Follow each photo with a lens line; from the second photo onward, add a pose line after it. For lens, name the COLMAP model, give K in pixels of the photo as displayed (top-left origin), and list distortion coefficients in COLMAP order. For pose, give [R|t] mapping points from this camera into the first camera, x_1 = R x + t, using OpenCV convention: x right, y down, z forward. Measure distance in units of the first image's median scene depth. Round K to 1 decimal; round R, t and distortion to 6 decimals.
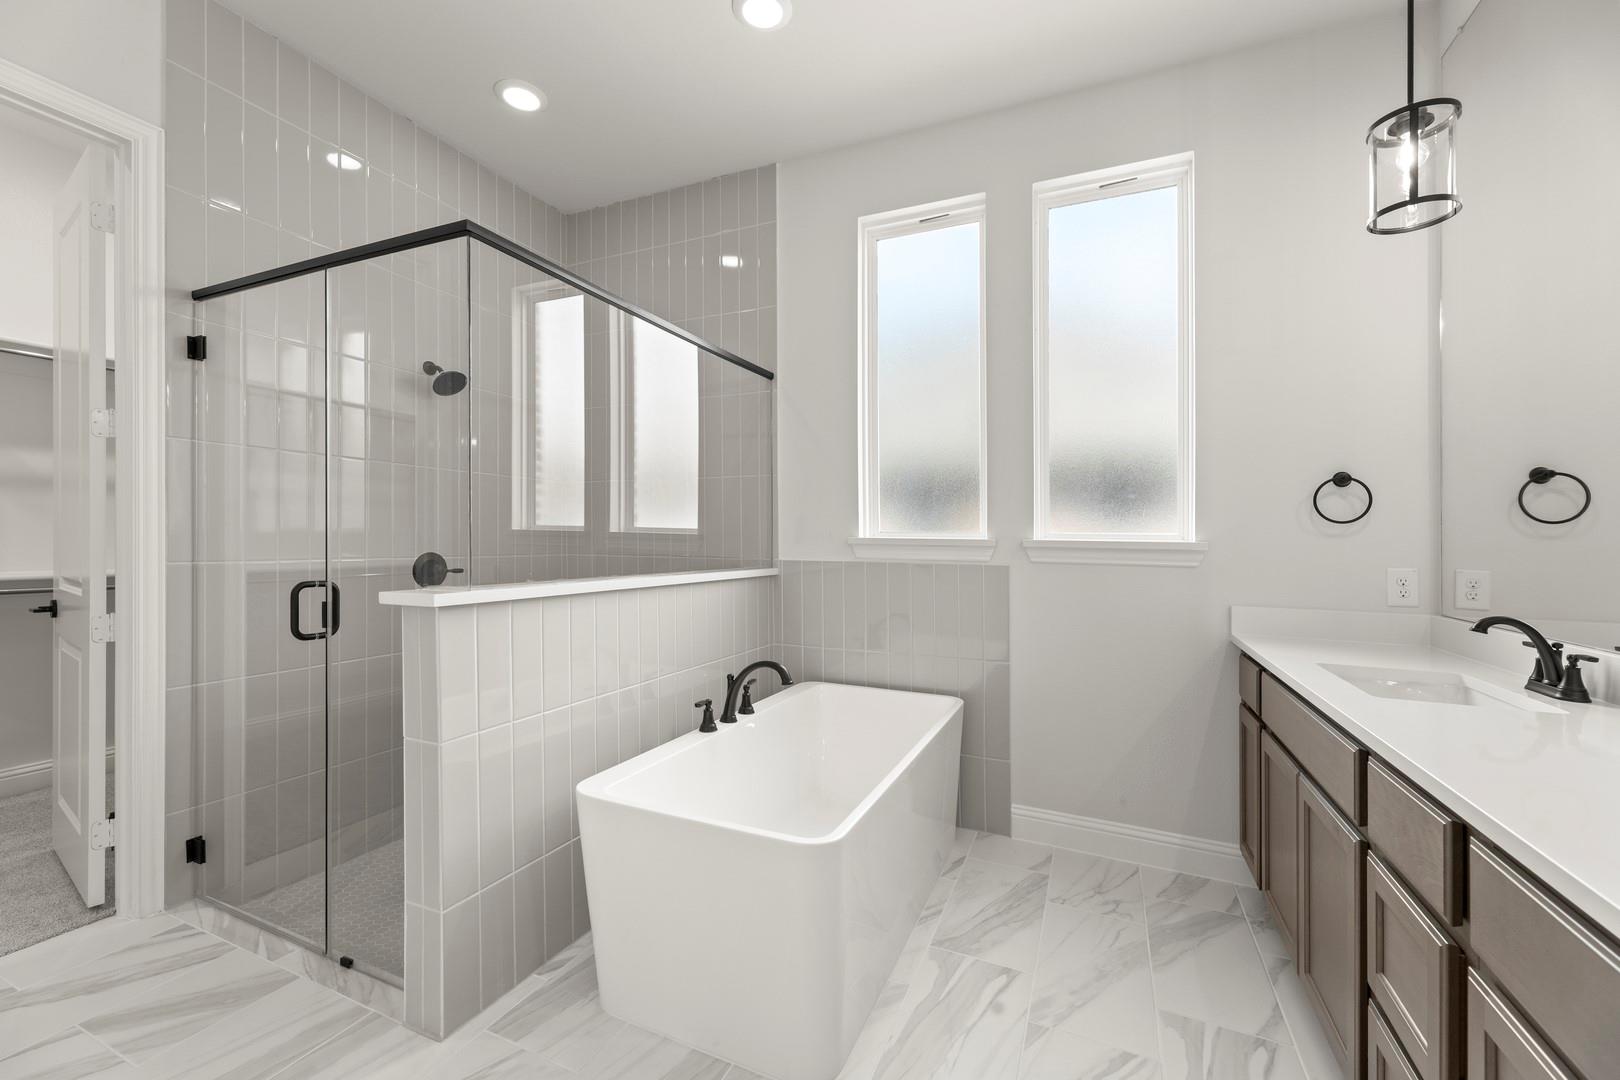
lens RADIAL K [[649.3, 0, 809.7], [0, 649.3, 539.4], [0, 0, 1]] dist [-0.002286, -0.000084]
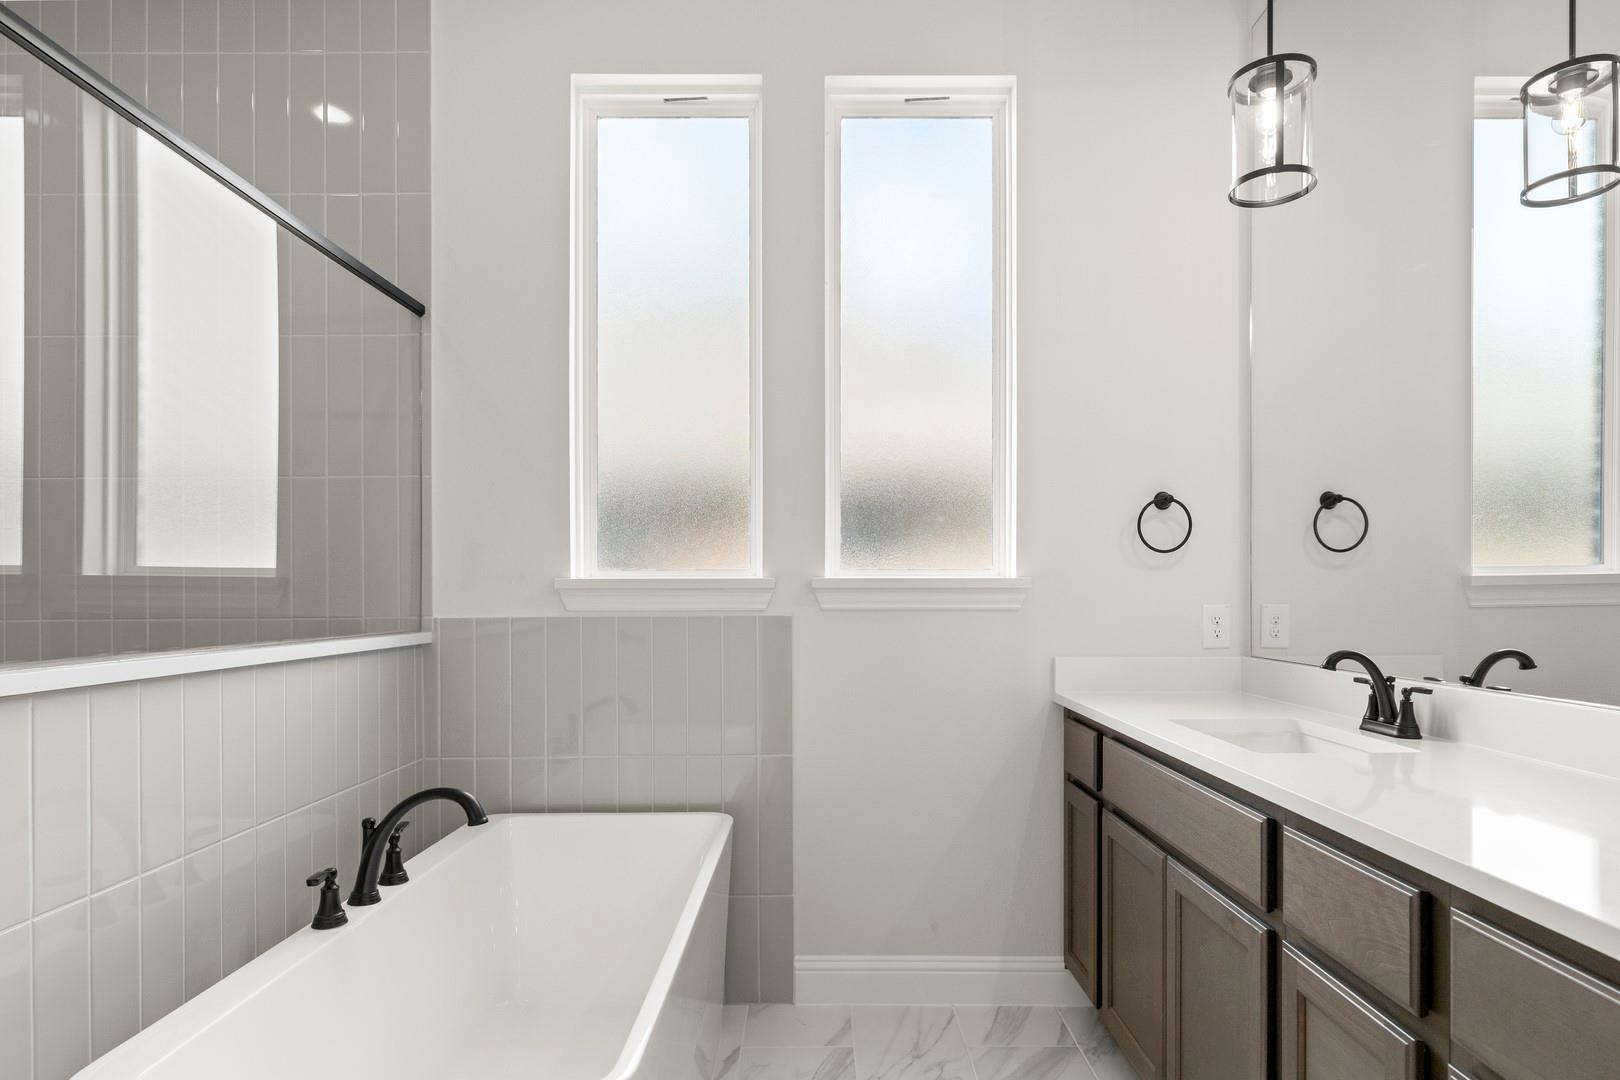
lens RADIAL K [[890.0, 0, 770.8], [0, 890.0, 583.1], [0, 0, 1]] dist [-0.000277, 0.002885]
pose [[0.914106, -0.012677, 0.405278, -0.112055], [0.019890, 0.999710, -0.013591, 0.019402], [-0.404988, 0.020485, 0.914092, 0.140309]]
